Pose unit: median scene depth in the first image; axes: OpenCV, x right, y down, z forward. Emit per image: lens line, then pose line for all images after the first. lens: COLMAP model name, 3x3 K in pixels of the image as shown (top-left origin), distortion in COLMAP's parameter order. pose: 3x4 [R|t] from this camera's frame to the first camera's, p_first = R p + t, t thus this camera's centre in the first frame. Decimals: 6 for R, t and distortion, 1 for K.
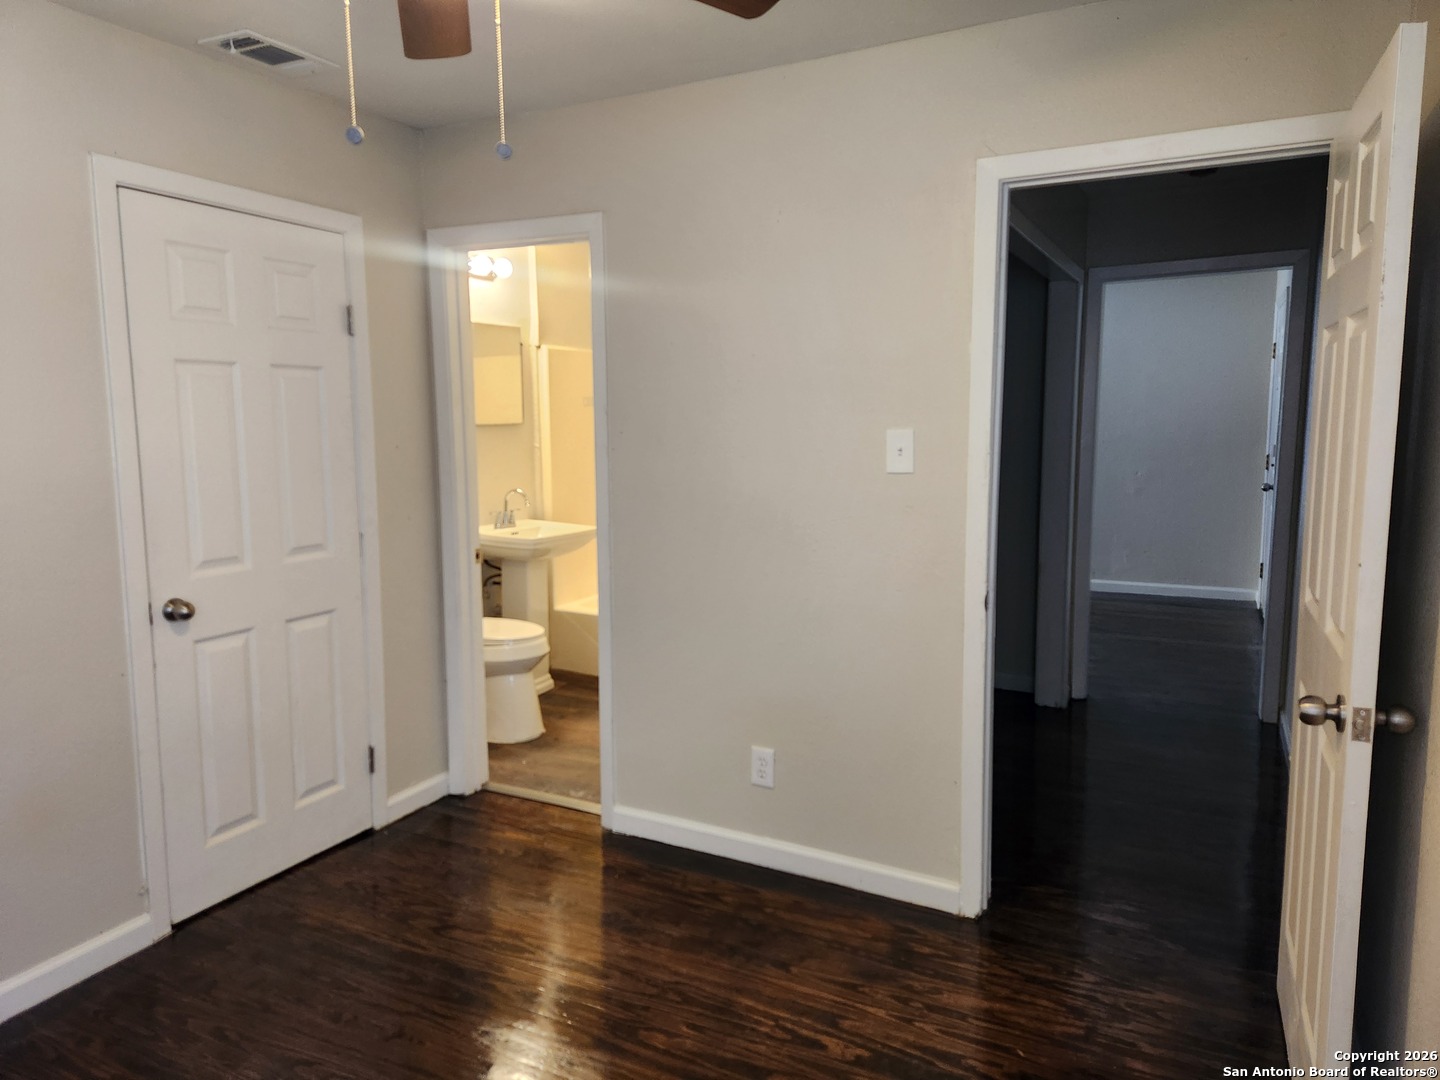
lens RADIAL K [[958.1, 0, 717.6], [0, 958.1, 538.1], [0, 0, 1]] dist [-0.004136, -0.003299]
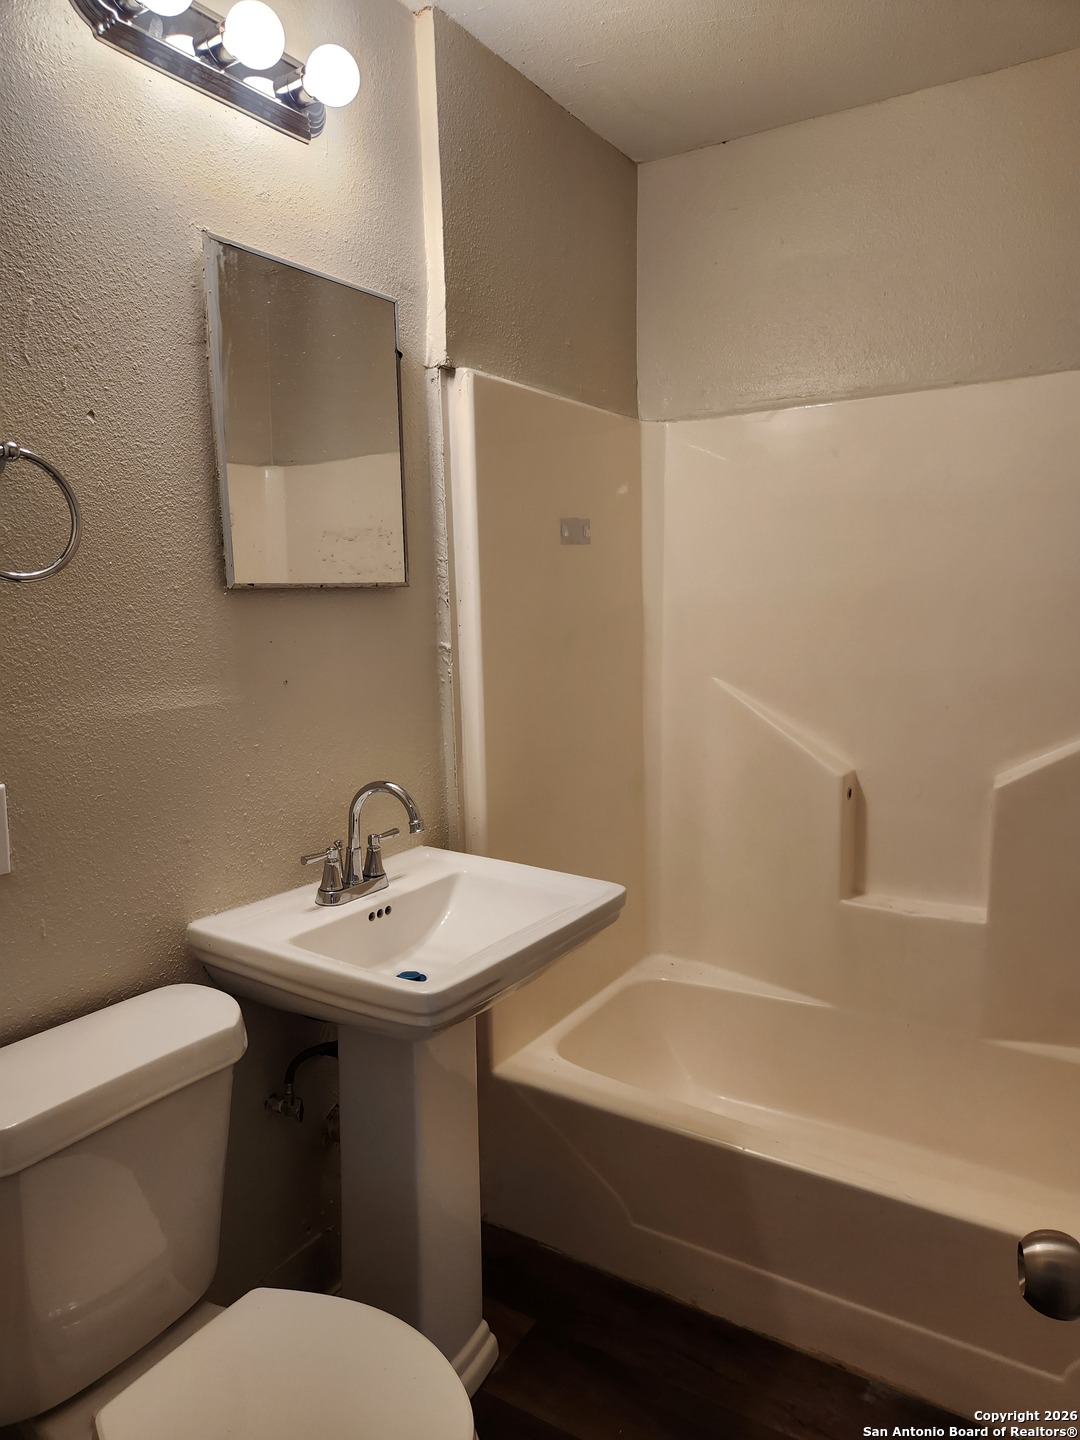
lens RADIAL K [[958.1, 0, 541.0], [0, 958.1, 720.6], [0, 0, 1]] dist [-0.004136, -0.003299]
pose [[0.995500, -0.006232, -0.094554, -0.119598], [0.006960, 0.999949, 0.007375, -0.071314], [0.094503, -0.008000, 0.995492, 0.647907]]
